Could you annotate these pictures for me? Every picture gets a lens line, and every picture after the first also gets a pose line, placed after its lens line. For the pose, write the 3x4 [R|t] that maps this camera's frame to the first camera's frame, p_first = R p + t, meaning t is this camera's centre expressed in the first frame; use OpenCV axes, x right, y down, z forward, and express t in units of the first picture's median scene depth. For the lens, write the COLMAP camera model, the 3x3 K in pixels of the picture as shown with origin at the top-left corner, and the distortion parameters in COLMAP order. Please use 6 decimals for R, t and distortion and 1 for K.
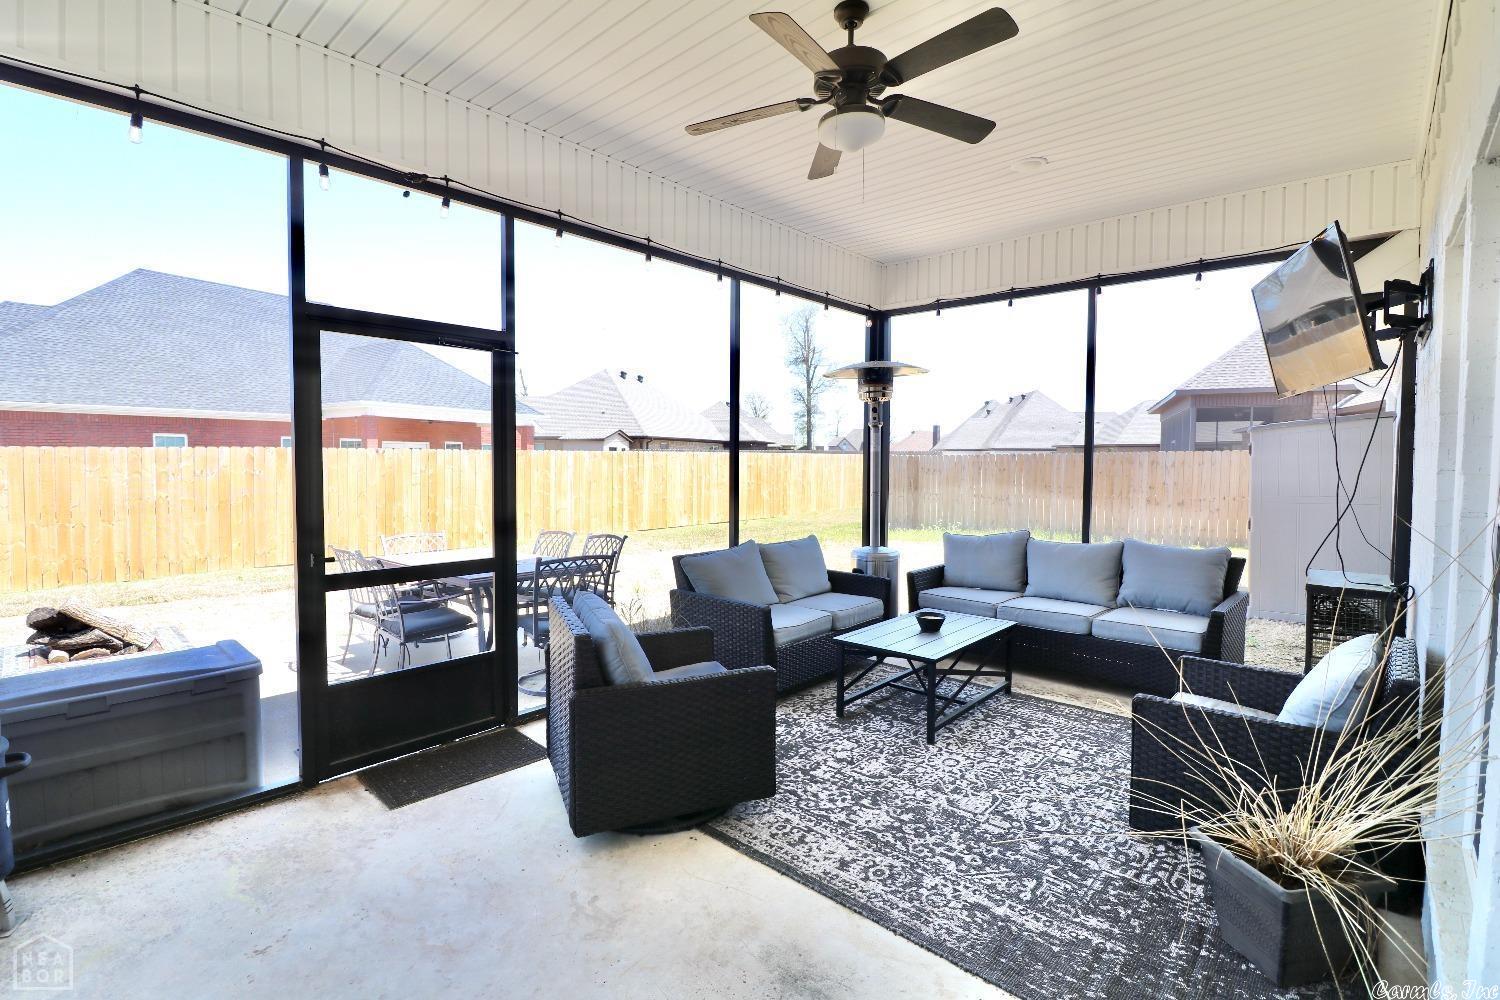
lens RADIAL K [[690.1, 0, 738.5], [0, 690.1, 491.4], [0, 0, 1]] dist [-0.002417, -0.010886]
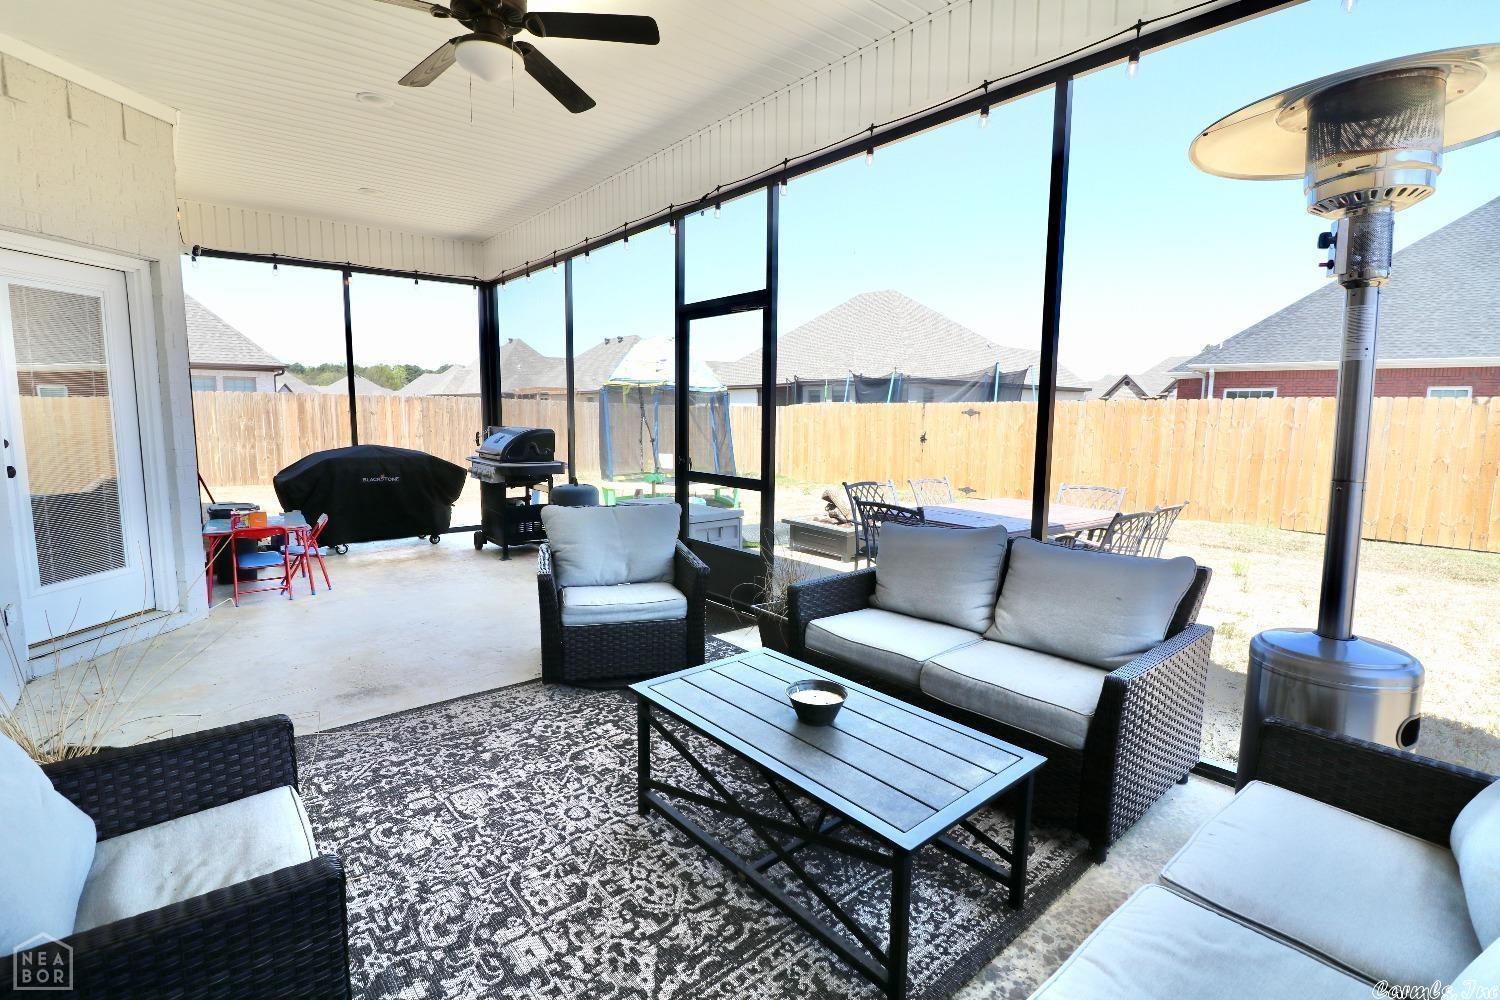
lens RADIAL K [[690.1, 0, 738.5], [0, 690.1, 491.4], [0, 0, 1]] dist [-0.002417, -0.010886]
pose [[-0.124169, 0.112312, -0.985884, 1.003235], [-0.054850, 0.991278, 0.119834, -0.033175], [0.990744, 0.068955, -0.116926, 1.289664]]
